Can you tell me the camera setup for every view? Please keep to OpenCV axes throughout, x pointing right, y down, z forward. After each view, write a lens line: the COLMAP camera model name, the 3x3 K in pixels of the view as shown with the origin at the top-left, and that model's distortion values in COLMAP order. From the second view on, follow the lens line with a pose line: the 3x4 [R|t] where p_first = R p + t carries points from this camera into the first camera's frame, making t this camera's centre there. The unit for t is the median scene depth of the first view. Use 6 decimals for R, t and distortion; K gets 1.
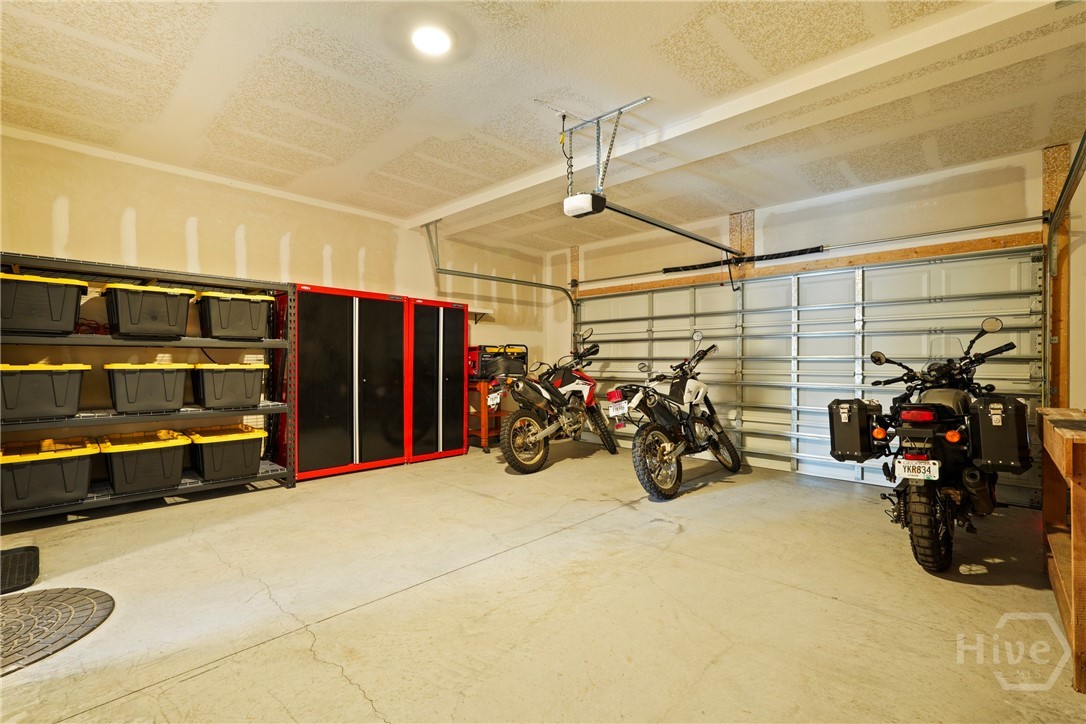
lens RADIAL K [[492.5, 0, 540.8], [0, 492.5, 361.9], [0, 0, 1]] dist [-0.003499, 0.002653]
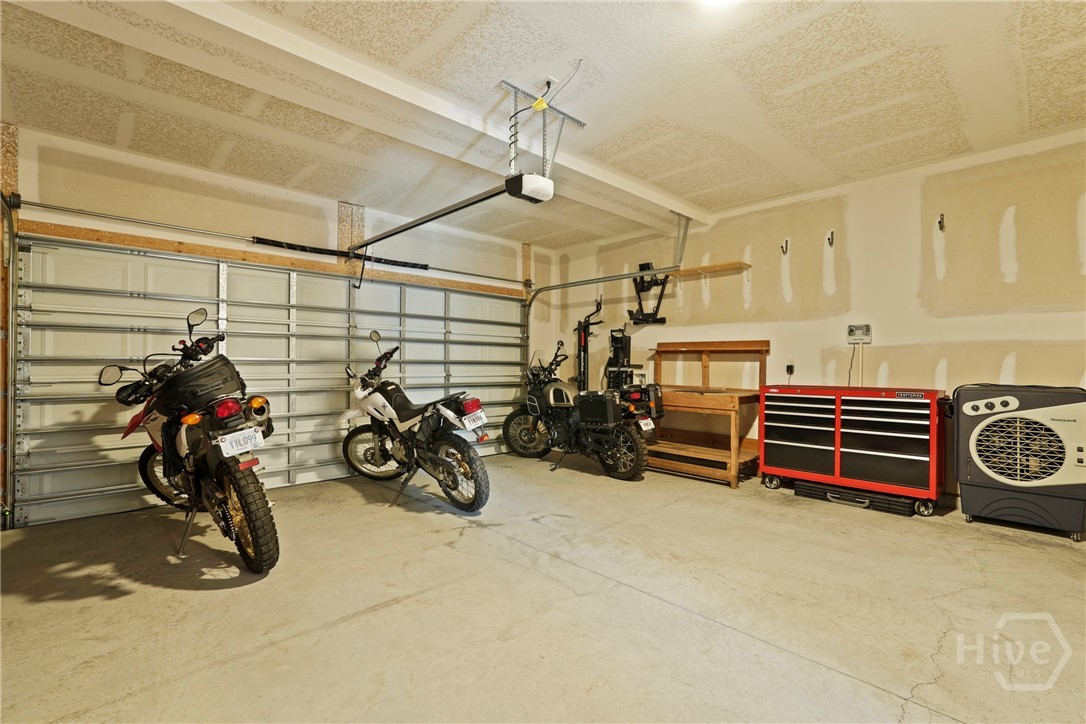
lens RADIAL K [[492.5, 0, 540.9], [0, 492.5, 364.9], [0, 0, 1]] dist [-0.003499, 0.002653]
pose [[0.041110, -0.002124, 0.999152, -0.759327], [-0.004047, 0.999989, 0.002292, -0.006473], [-0.999146, -0.004138, 0.041101, 0.907555]]
